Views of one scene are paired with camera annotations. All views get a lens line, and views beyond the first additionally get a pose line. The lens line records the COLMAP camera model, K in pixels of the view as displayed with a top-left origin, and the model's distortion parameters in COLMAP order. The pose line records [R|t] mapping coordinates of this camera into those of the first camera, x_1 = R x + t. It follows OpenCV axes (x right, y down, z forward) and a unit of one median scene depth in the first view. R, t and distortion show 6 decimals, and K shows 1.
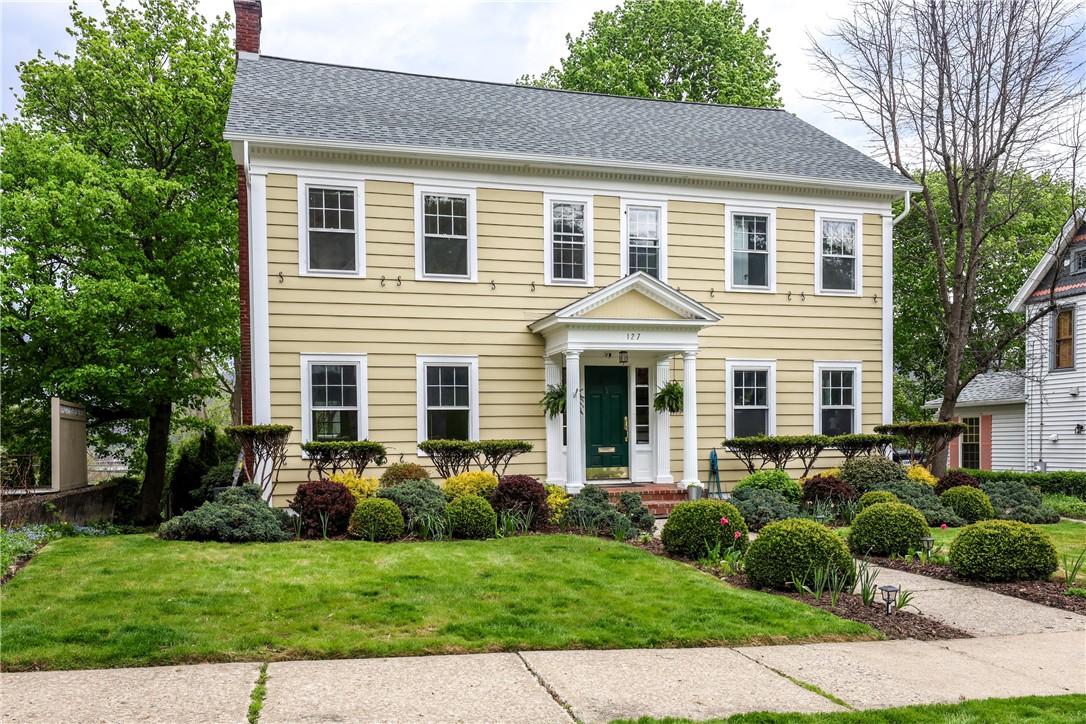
lens RADIAL K [[871.6, 0, 543.6], [0, 871.6, 458.9], [0, 0, 1]] dist [0.010368, 0.005245]
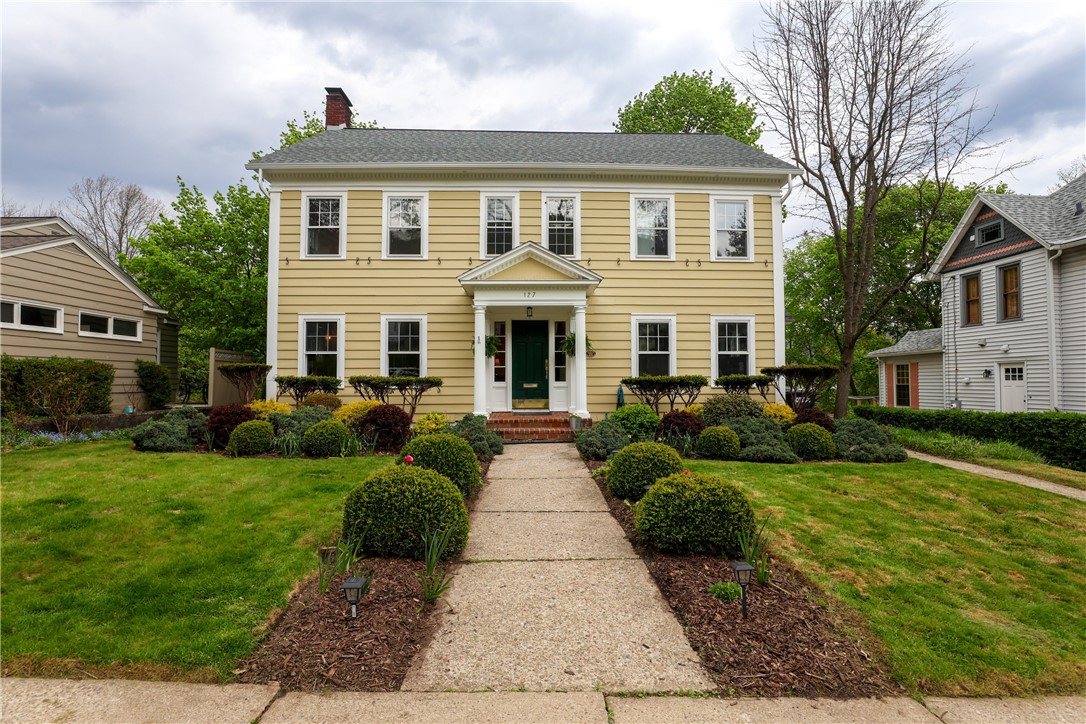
lens RADIAL K [[518.2, 0, 543.0], [0, 518.2, 362.0], [0, 0, 1]] dist [-0.035571, 0.000181]
pose [[0.970221, 0.002298, -0.242210, 0.272688], [-0.015871, 0.998409, -0.054104, -0.004159], [0.241701, 0.056337, 0.968714, 0.264228]]
